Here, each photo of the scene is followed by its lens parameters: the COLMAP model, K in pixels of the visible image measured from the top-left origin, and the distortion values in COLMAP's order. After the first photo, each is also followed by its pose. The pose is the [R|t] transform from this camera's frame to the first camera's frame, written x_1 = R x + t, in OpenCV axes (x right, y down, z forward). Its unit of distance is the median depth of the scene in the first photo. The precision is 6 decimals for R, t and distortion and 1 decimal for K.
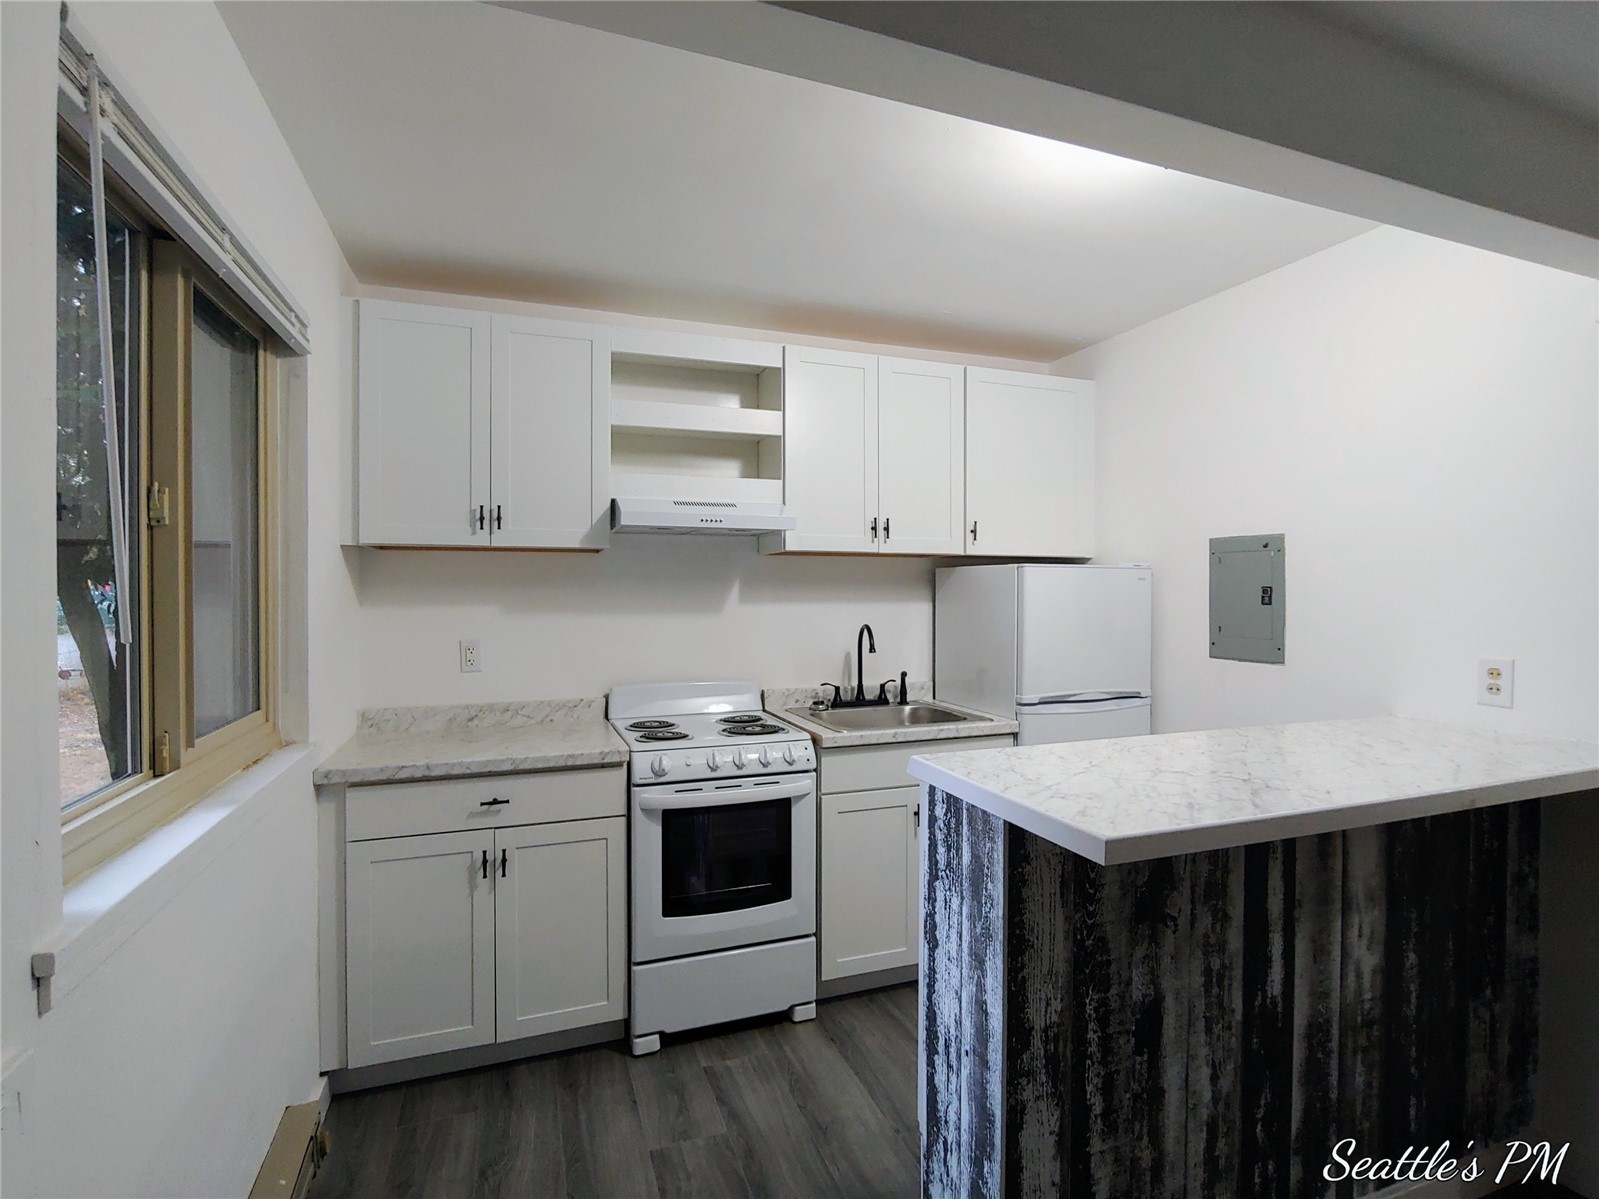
lens RADIAL K [[764.7, 0, 799.5], [0, 764.7, 599.5], [0, 0, 1]] dist [-0.002085, -0.000068]
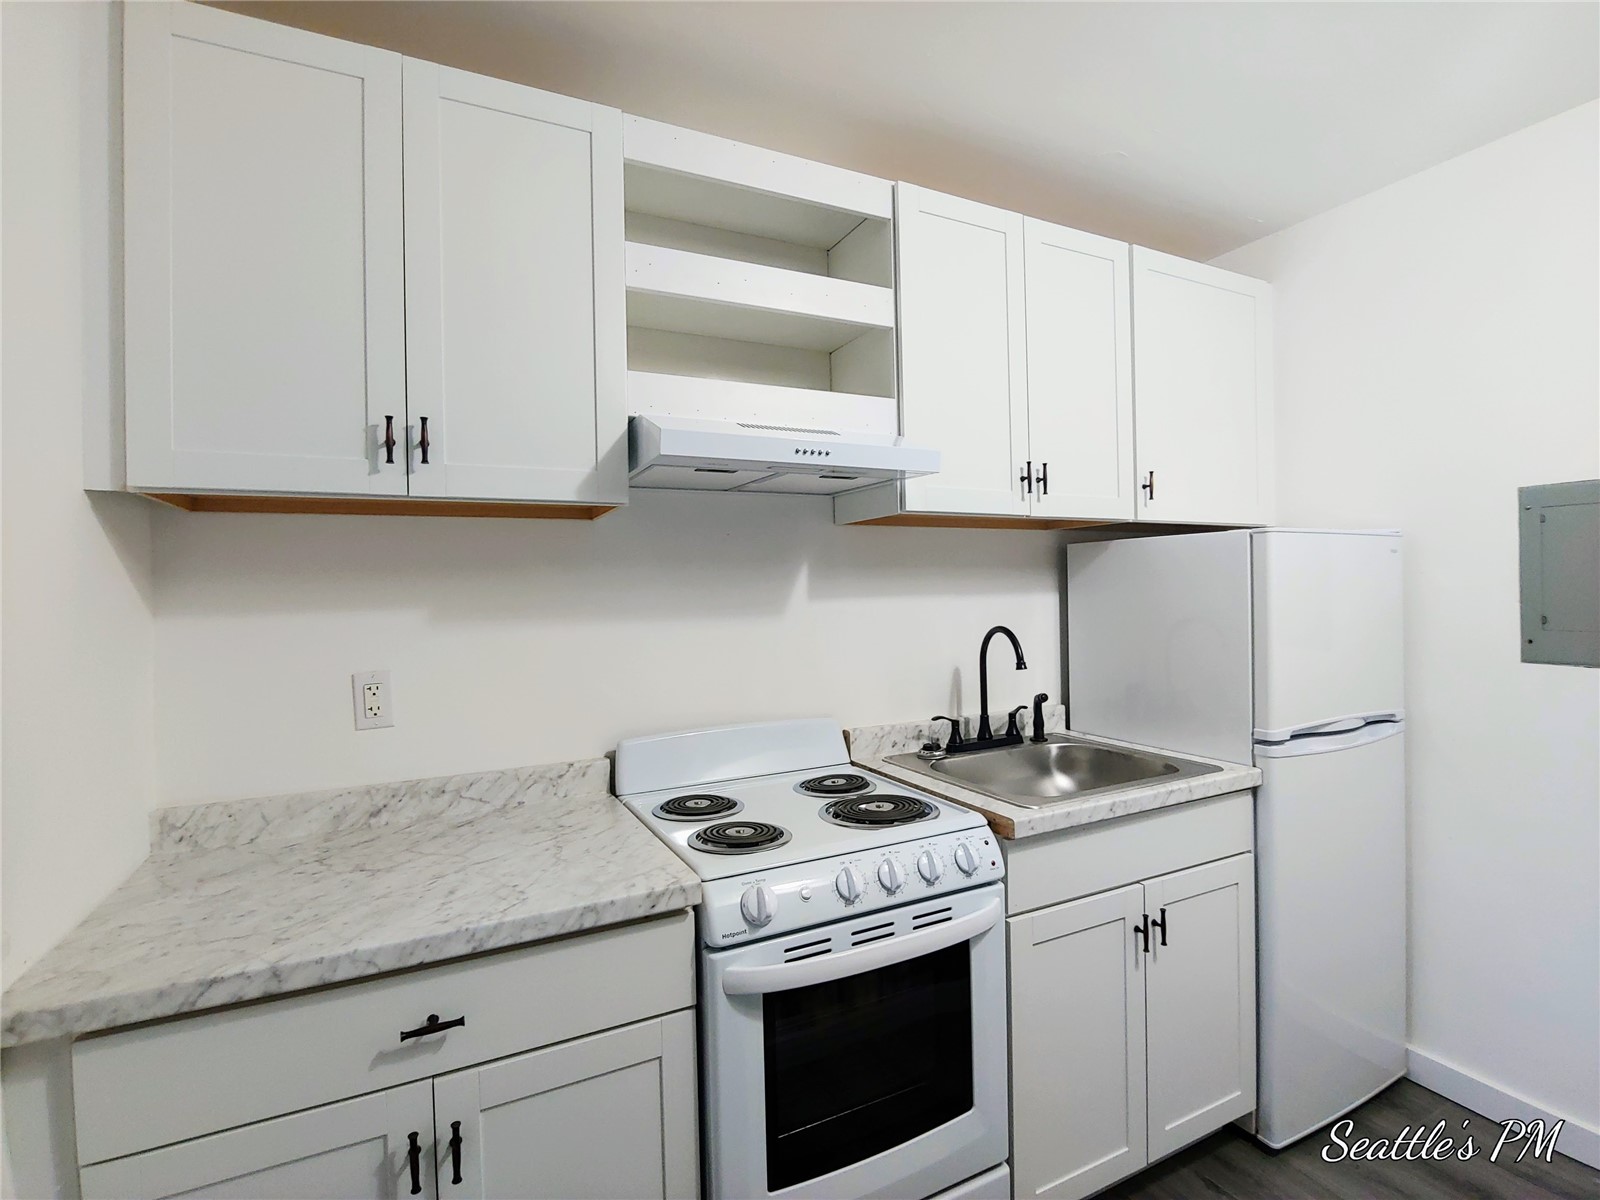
lens RADIAL K [[750.0, 0, 800.0], [0, 750.0, 600.0], [0, 0, 1]] dist [0.003441, -0.010085]
pose [[0.993797, -0.021341, 0.109139, -0.188965], [0.021640, 0.999765, -0.001548, 0.008163], [-0.109080, 0.003900, 0.994025, 0.445945]]
